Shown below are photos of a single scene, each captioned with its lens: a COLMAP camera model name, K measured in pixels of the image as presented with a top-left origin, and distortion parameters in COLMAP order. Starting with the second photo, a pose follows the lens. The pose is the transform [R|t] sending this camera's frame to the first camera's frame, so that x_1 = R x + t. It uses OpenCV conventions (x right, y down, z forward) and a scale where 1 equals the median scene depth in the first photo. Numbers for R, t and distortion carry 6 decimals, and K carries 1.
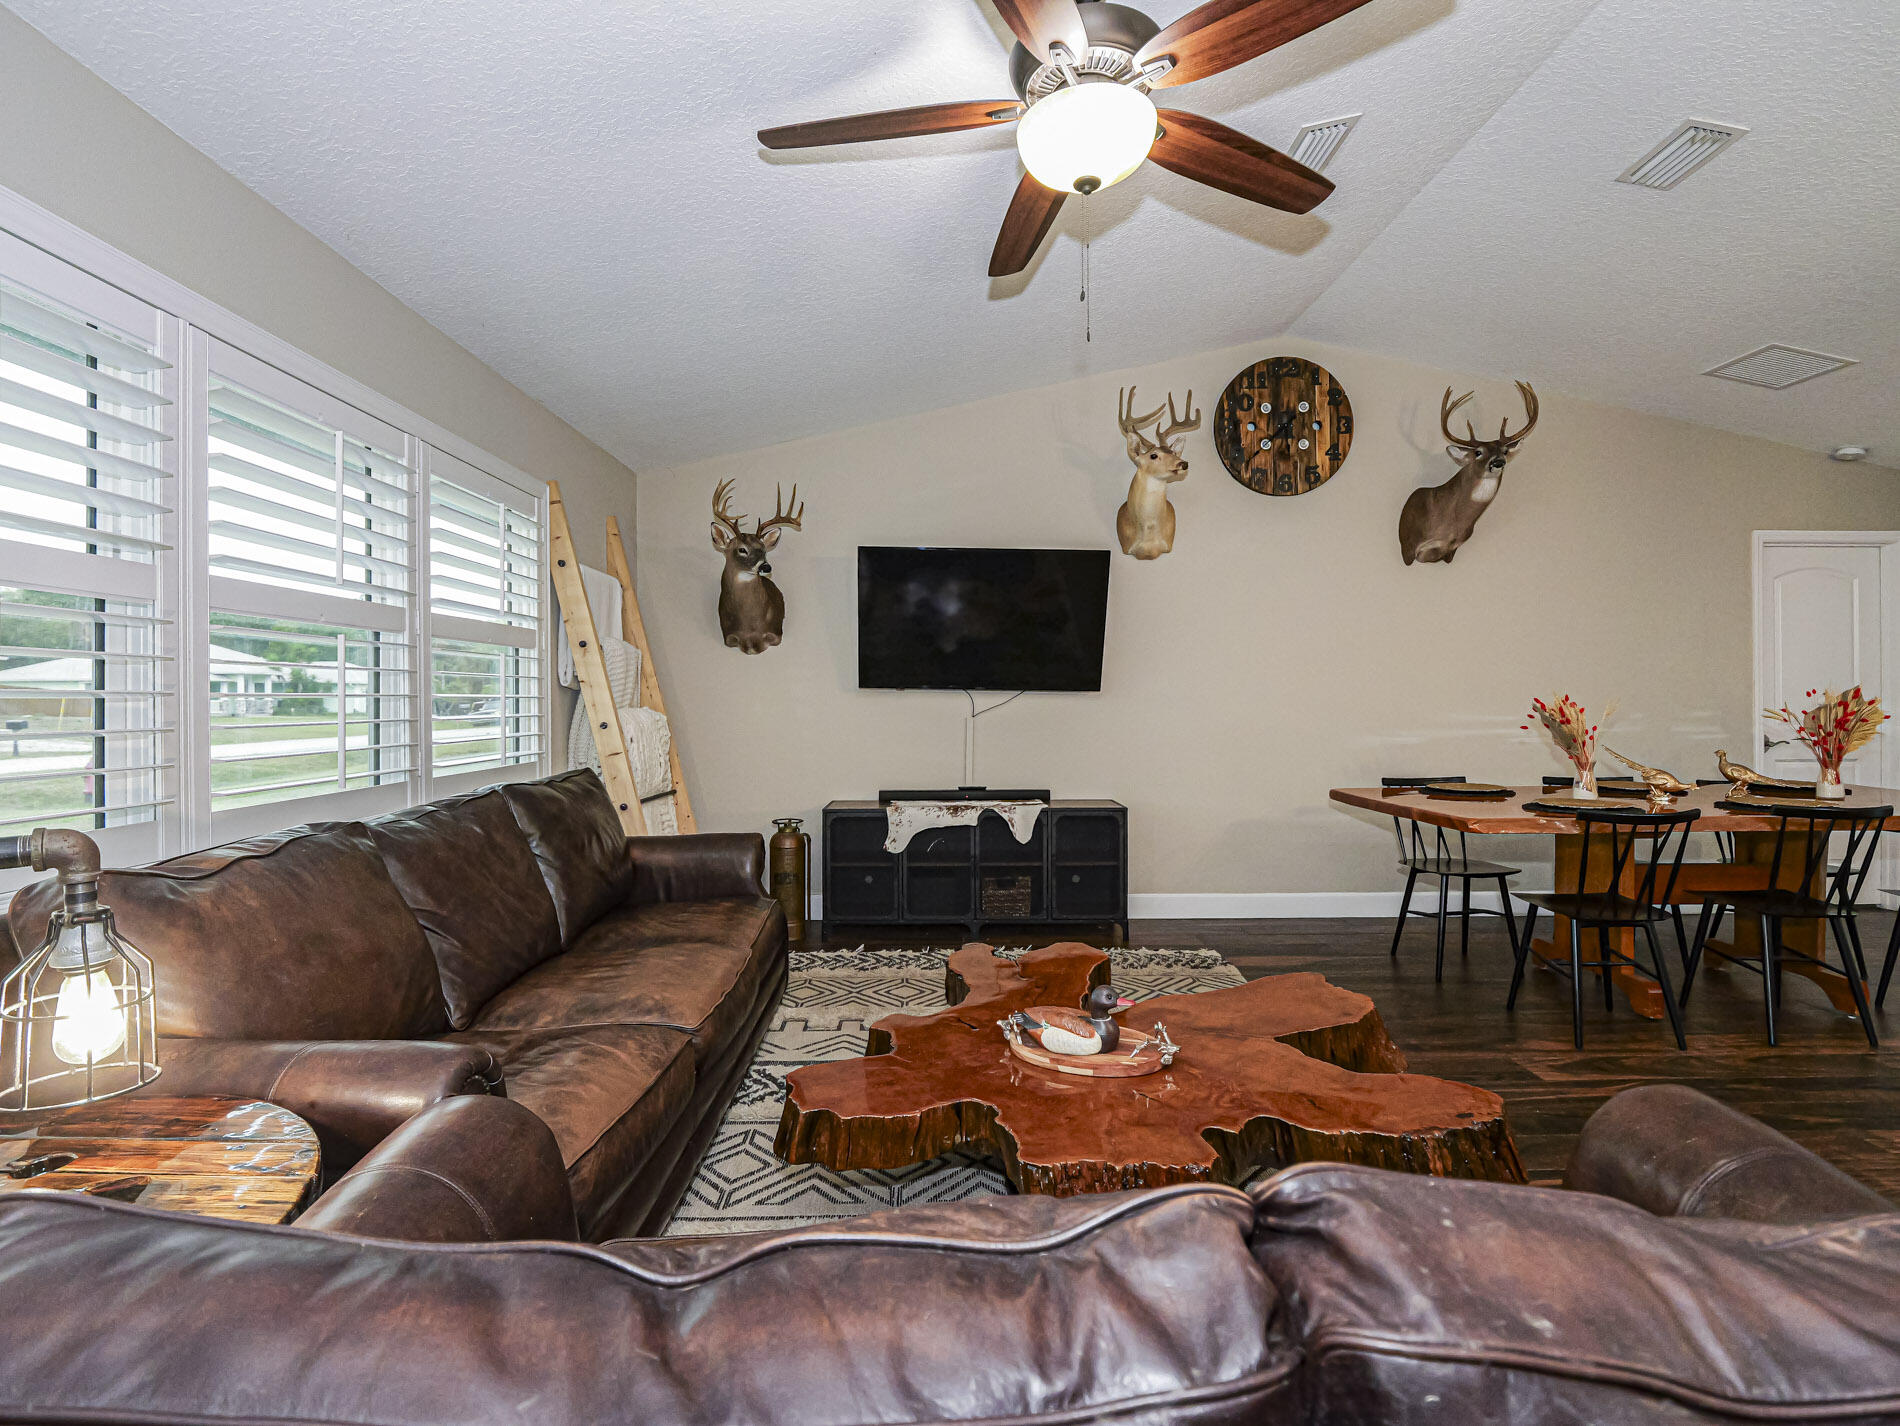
lens RADIAL K [[901.6, 0, 945.9], [0, 901.6, 708.3], [0, 0, 1]] dist [-0.002113, -0.002293]
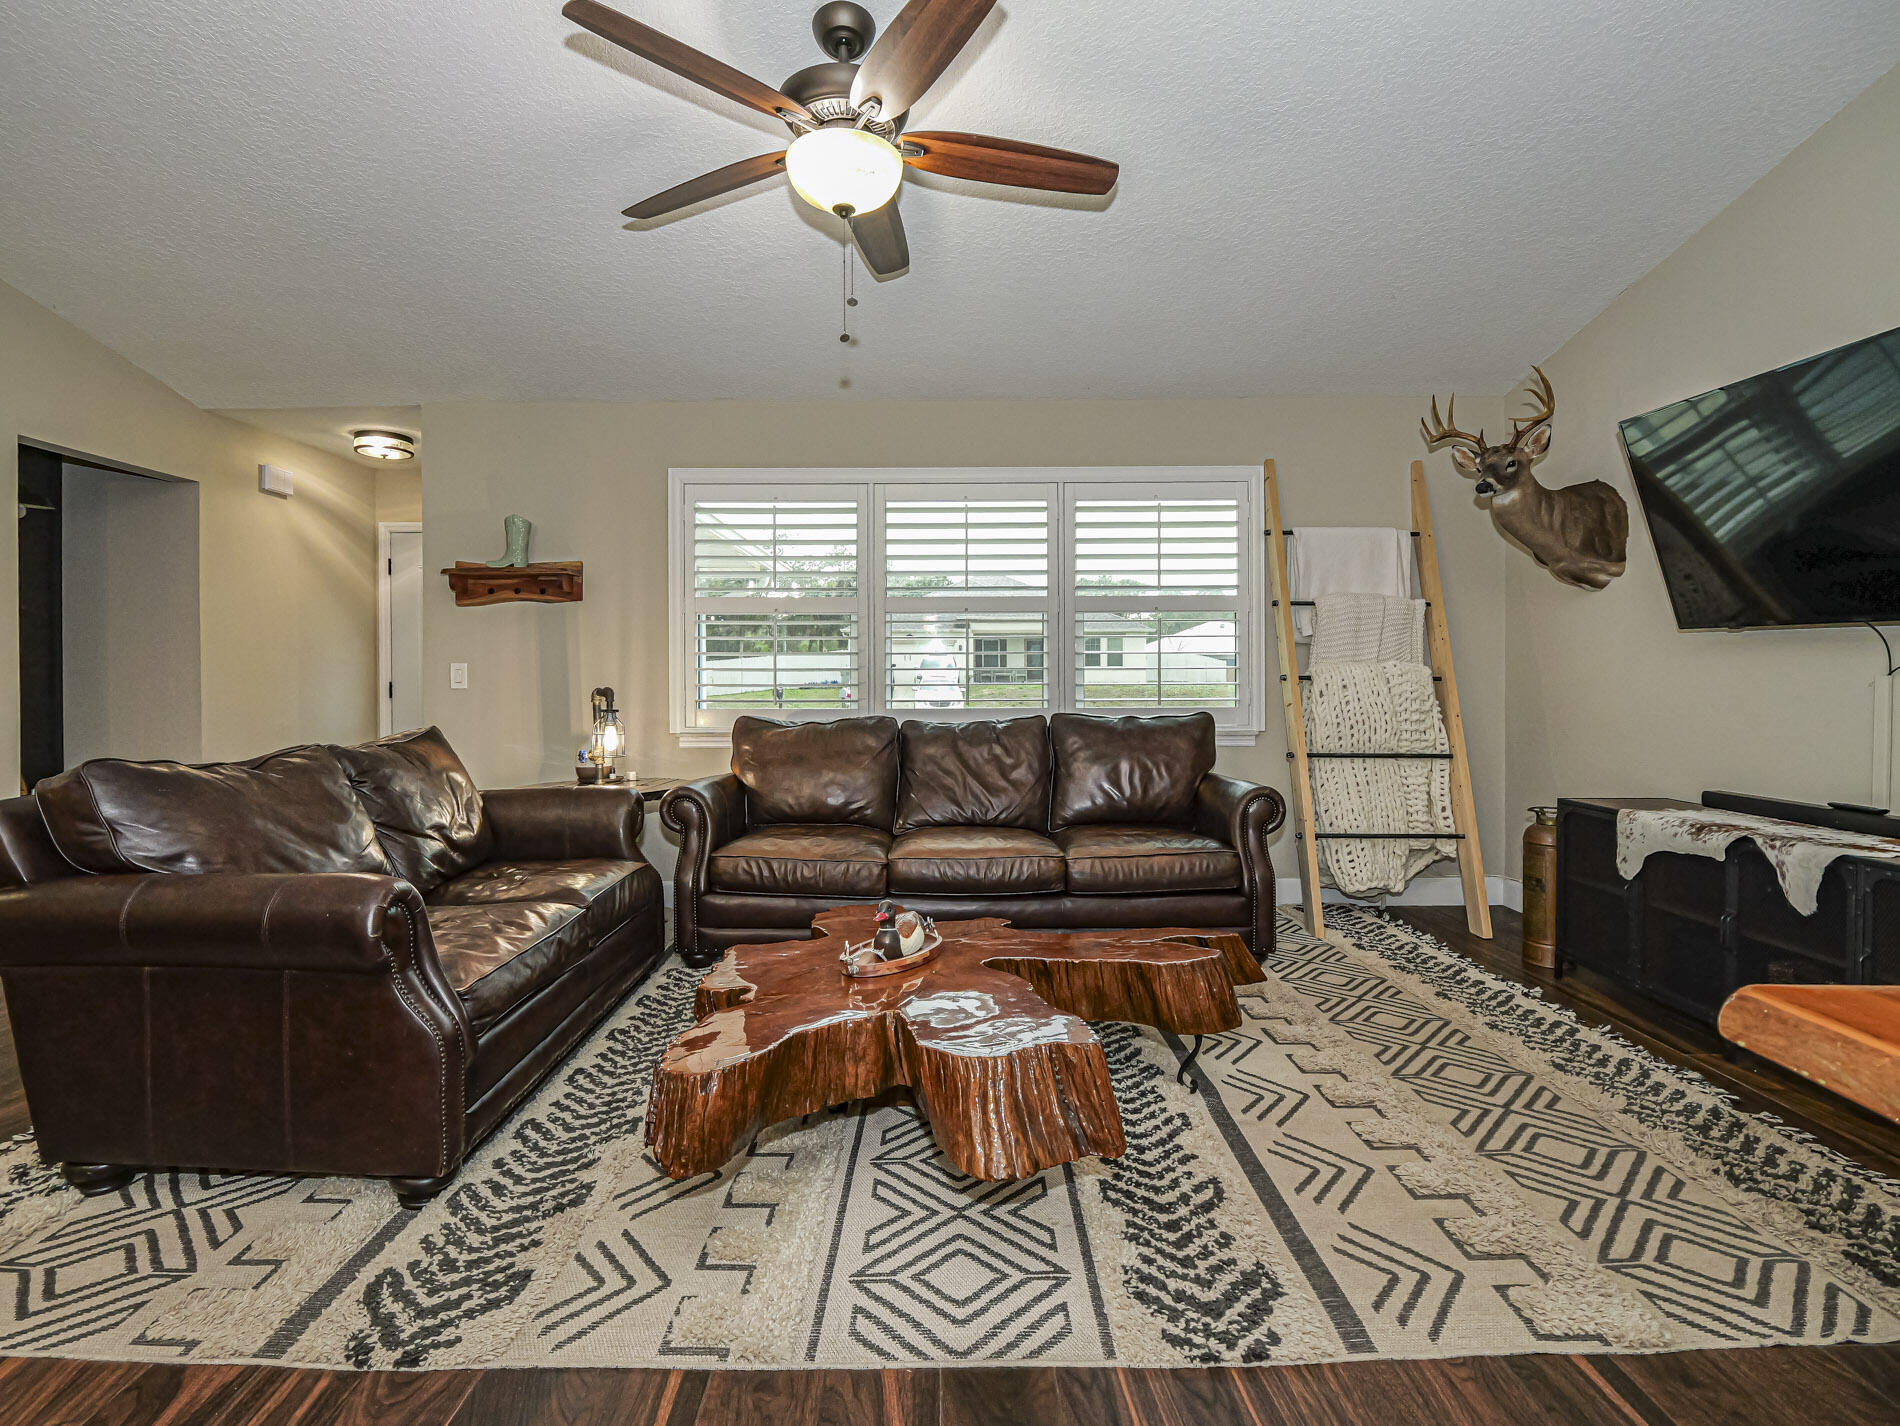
lens RADIAL K [[901.6, 0, 911.1], [0, 901.6, 683.2], [0, 0, 1]] dist [-0.002113, -0.002293]
pose [[-0.011761, 0.012786, -0.999849, 0.606514], [-0.004847, 0.999906, 0.012844, 0.012023], [0.999919, 0.004998, -0.011698, 0.486827]]
